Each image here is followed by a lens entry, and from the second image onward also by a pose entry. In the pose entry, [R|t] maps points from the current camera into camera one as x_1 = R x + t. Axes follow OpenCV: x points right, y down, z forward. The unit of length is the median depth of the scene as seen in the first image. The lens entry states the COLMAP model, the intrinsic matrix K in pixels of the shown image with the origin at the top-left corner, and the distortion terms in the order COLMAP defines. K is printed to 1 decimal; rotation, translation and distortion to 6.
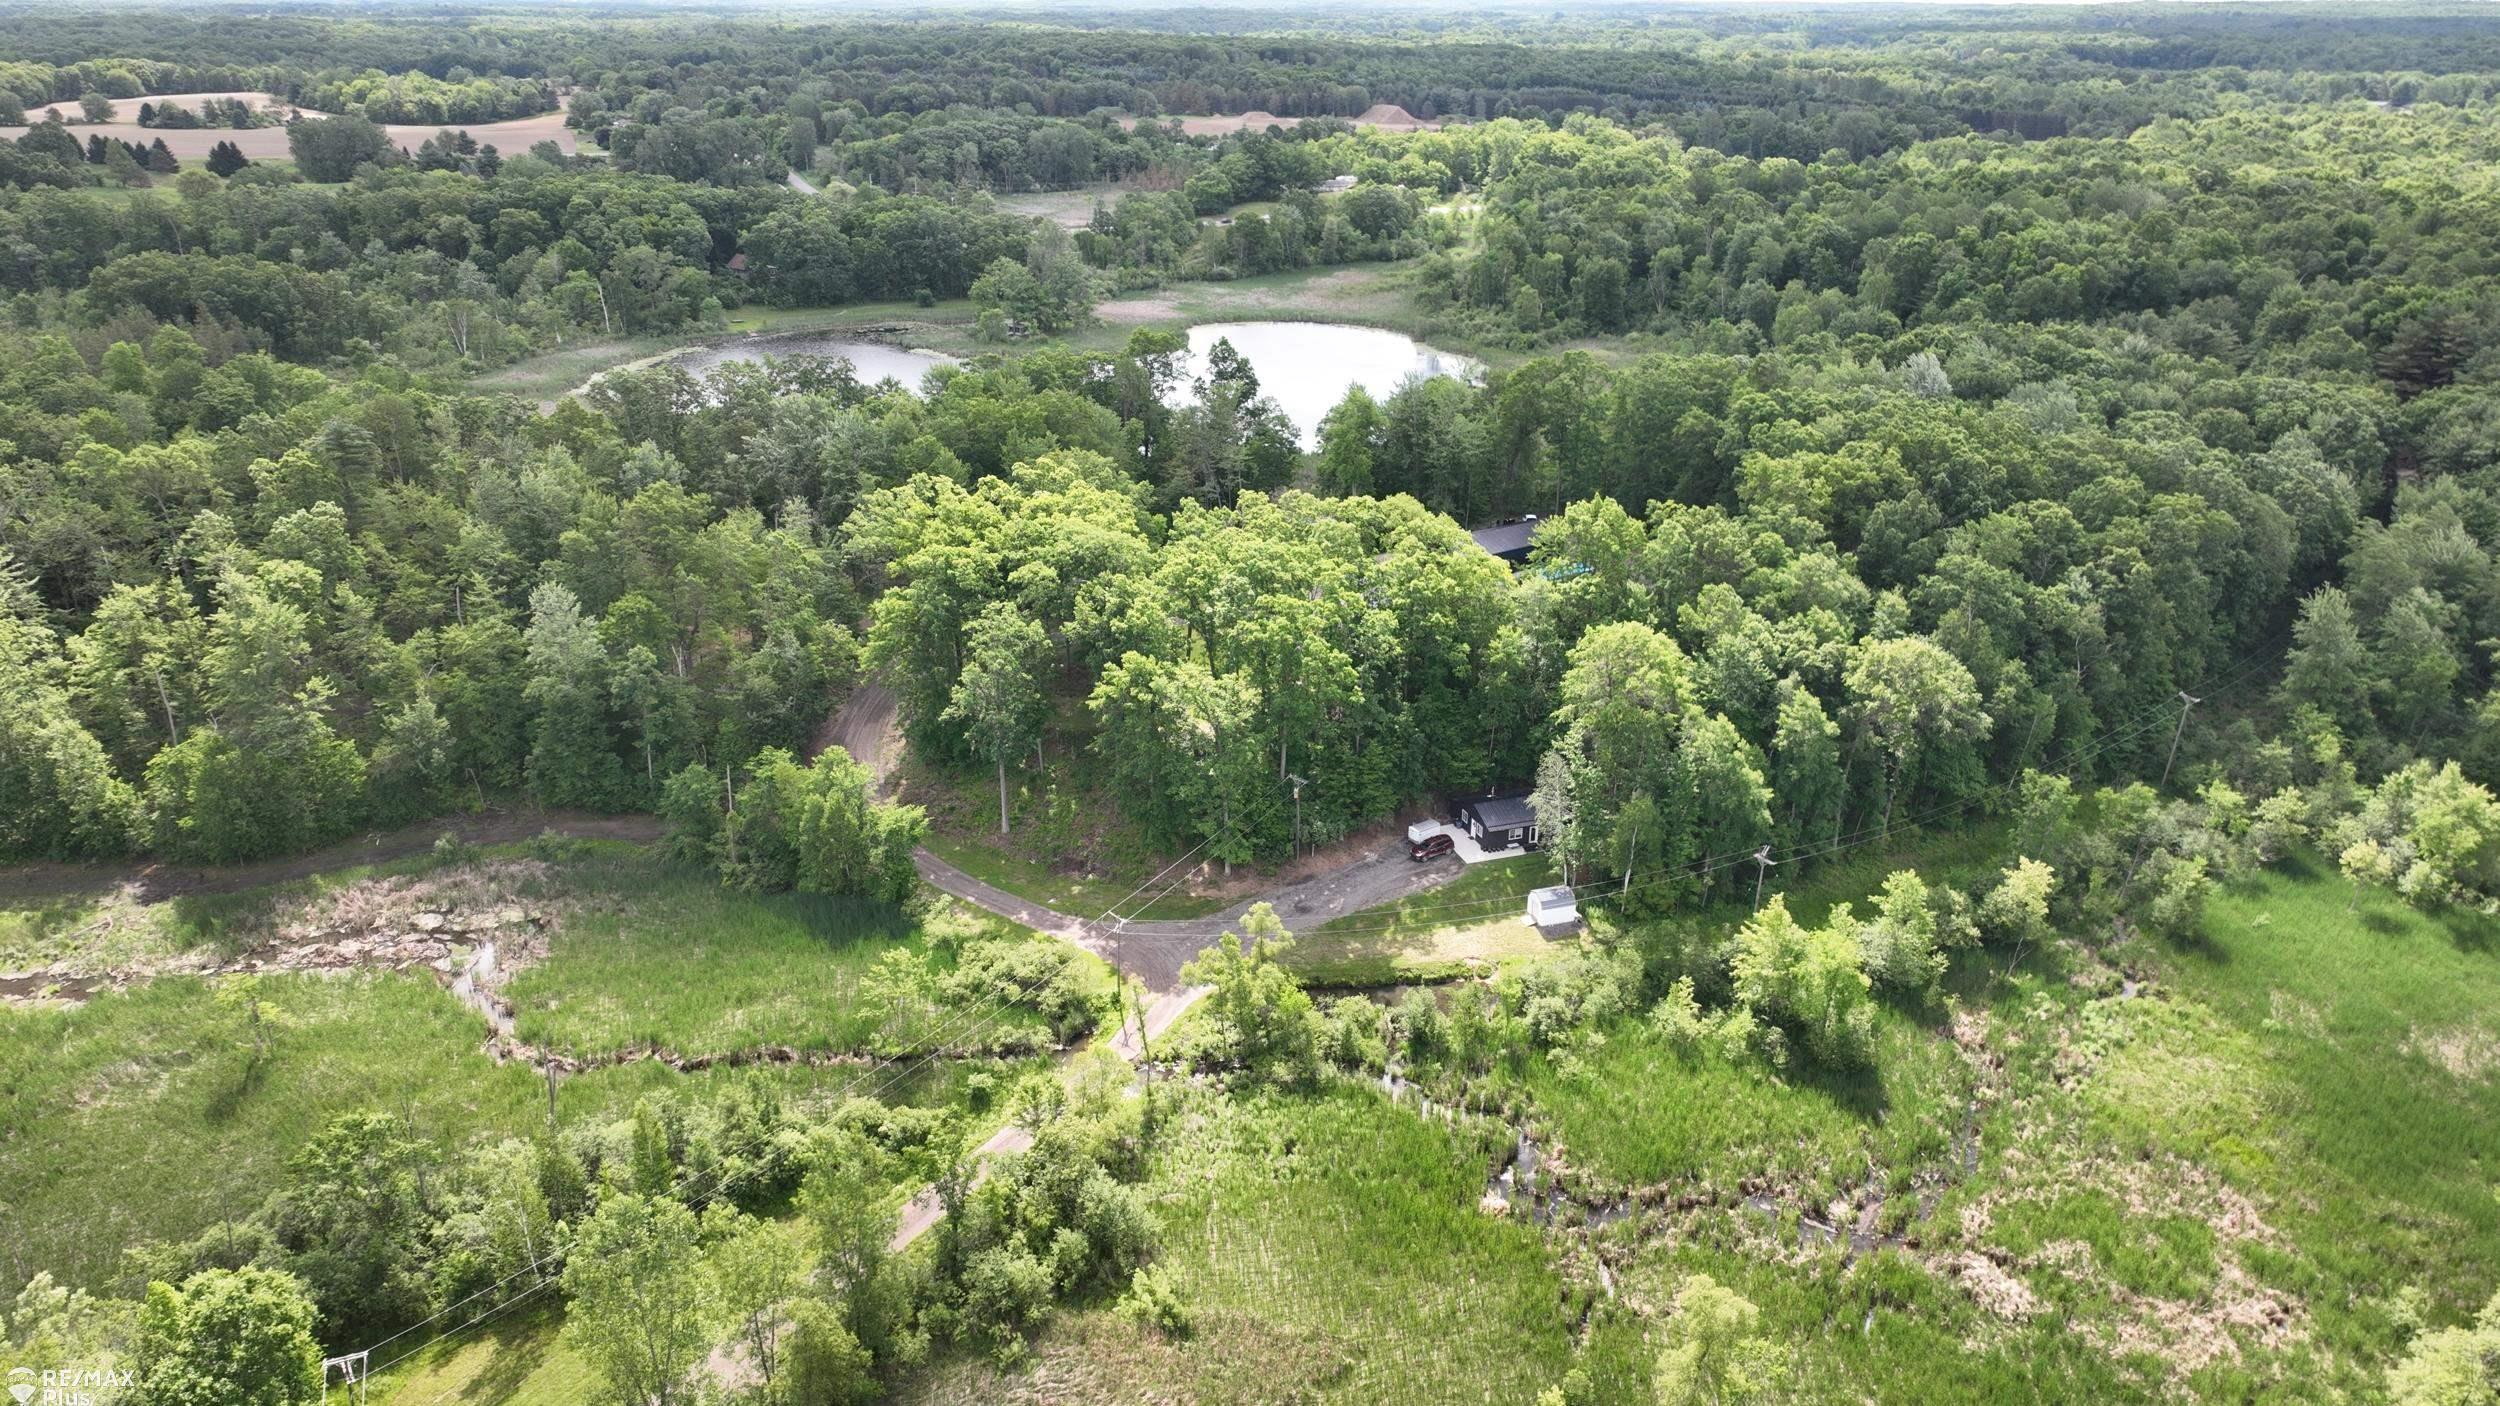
lens RADIAL K [[1757.1, 0, 1250.0], [0, 1757.1, 703.0], [0, 0, 1]] dist [0.002645, 0.009601]
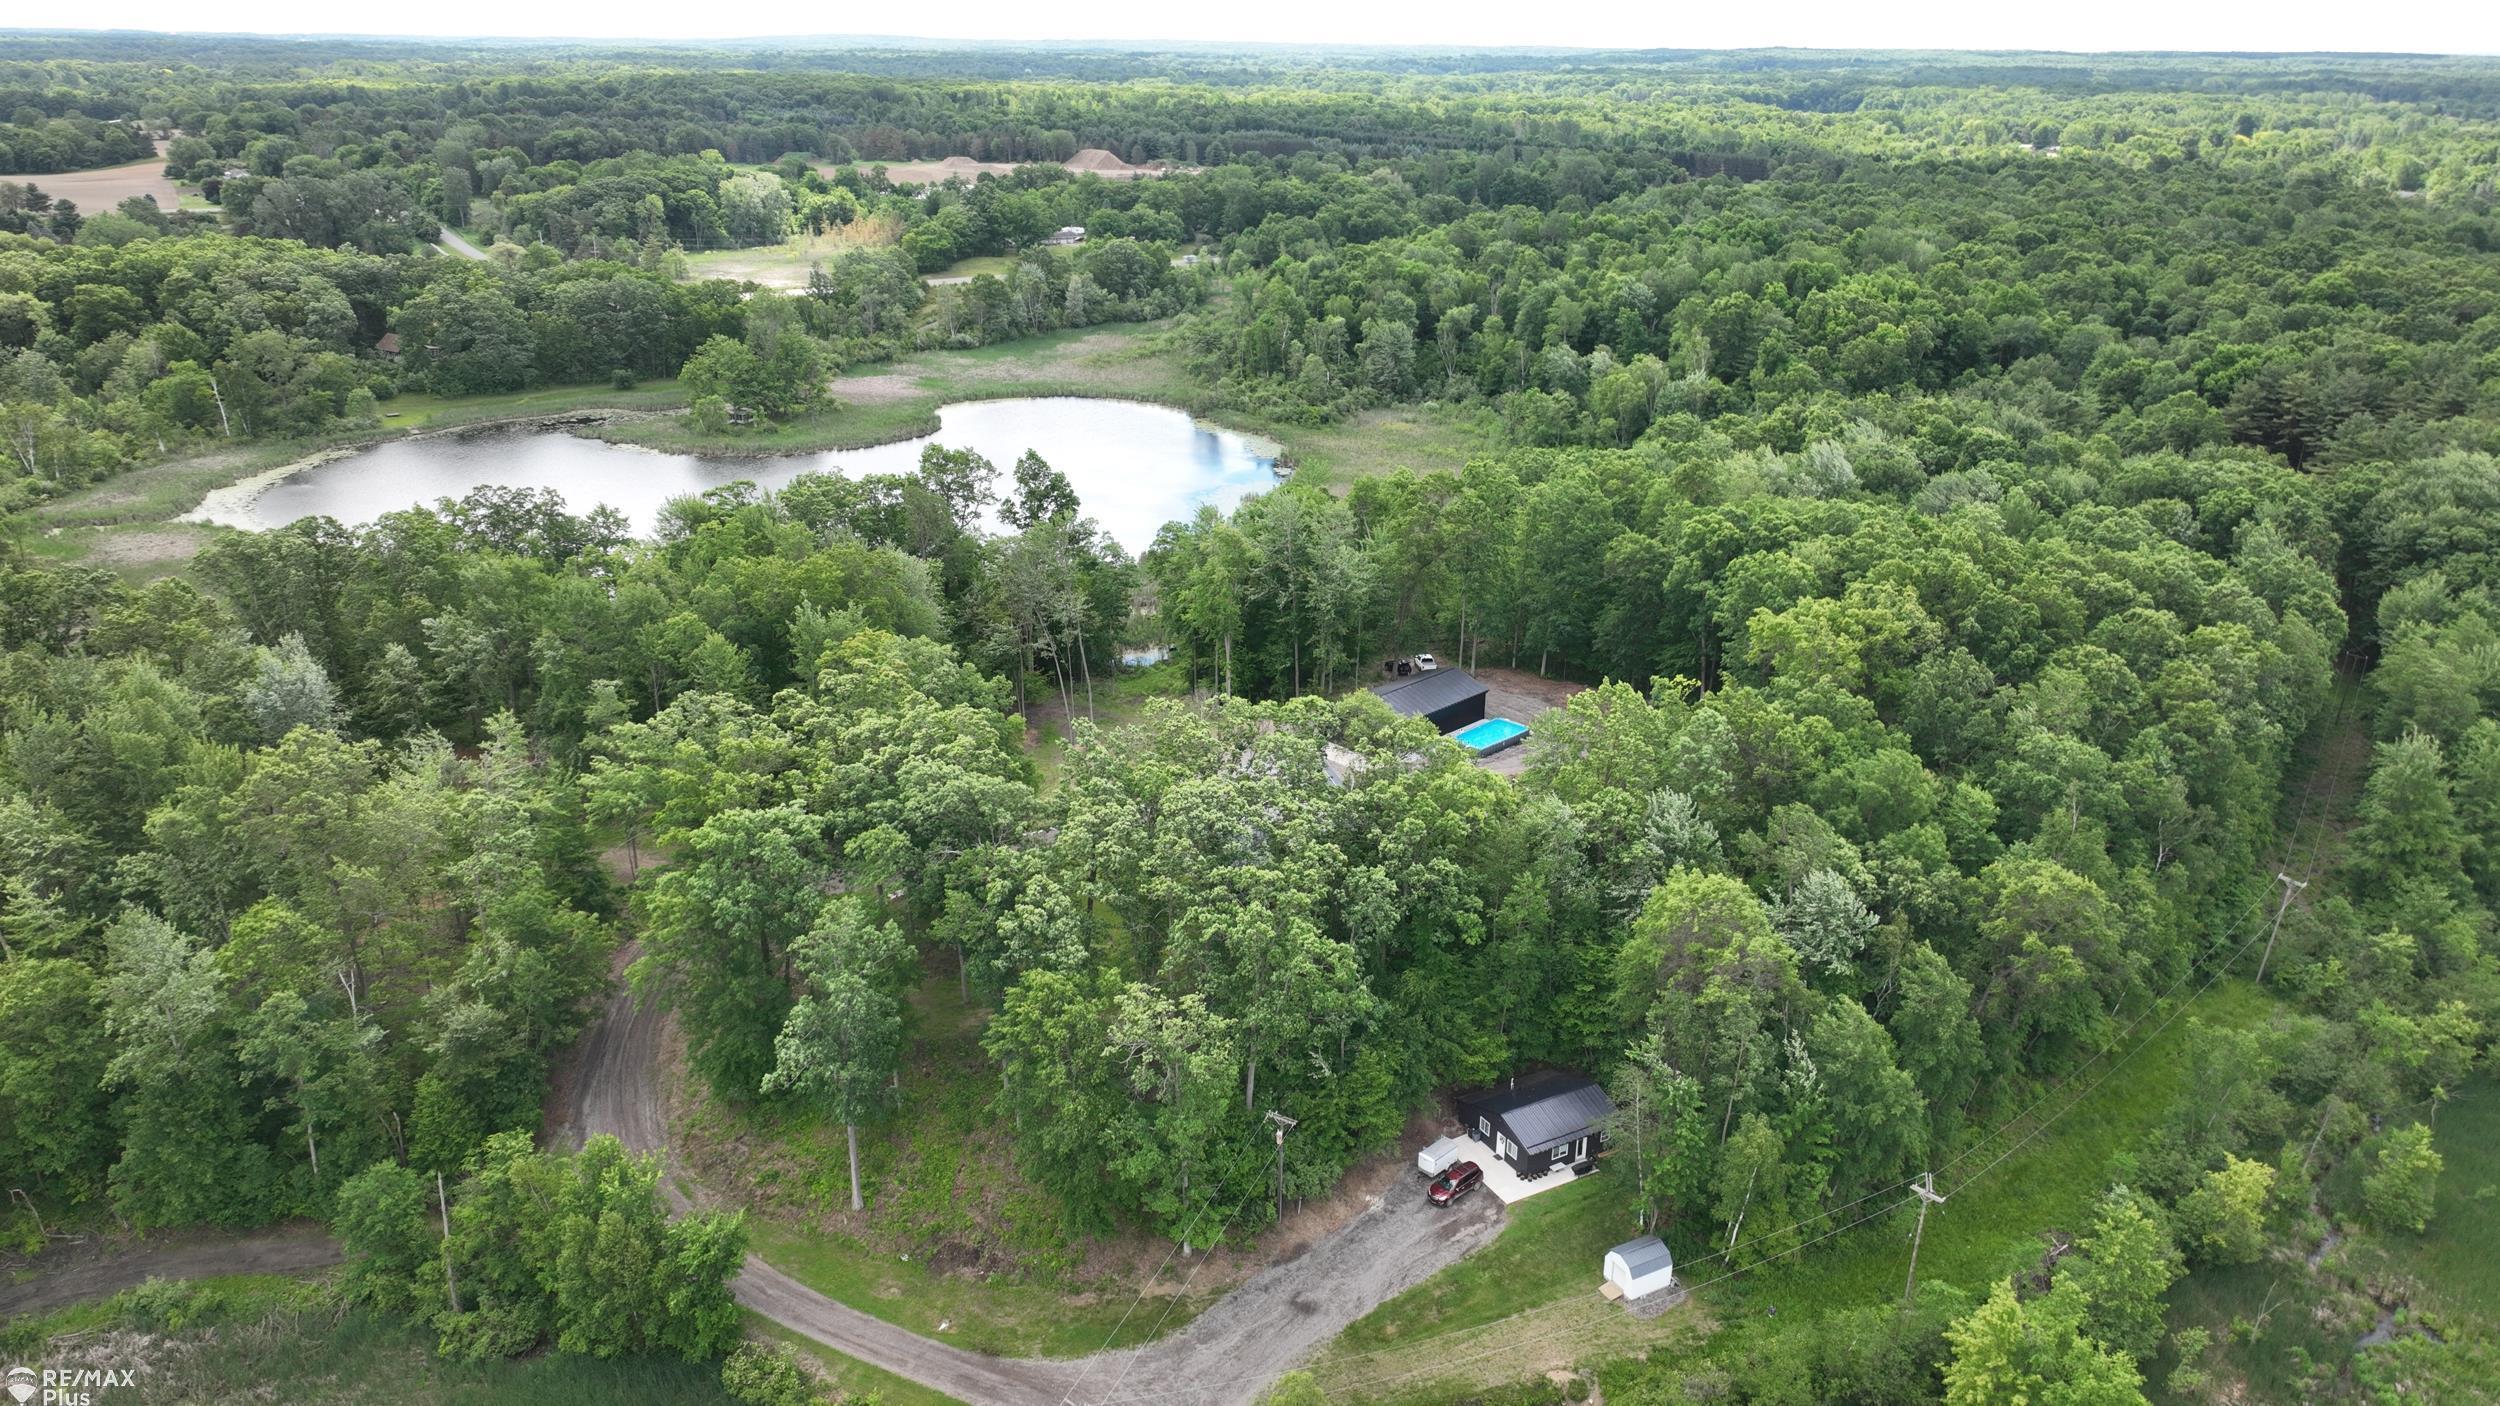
lens RADIAL K [[1749.2, 0, 1255.6], [0, 1749.2, 716.1], [0, 0, 1]] dist [-0.000225, 0.020320]
pose [[0.984154, -0.058282, 0.167465, -0.034037], [0.060310, 0.998155, -0.007045, -0.042620], [-0.166746, 0.017033, 0.985853, 0.105773]]
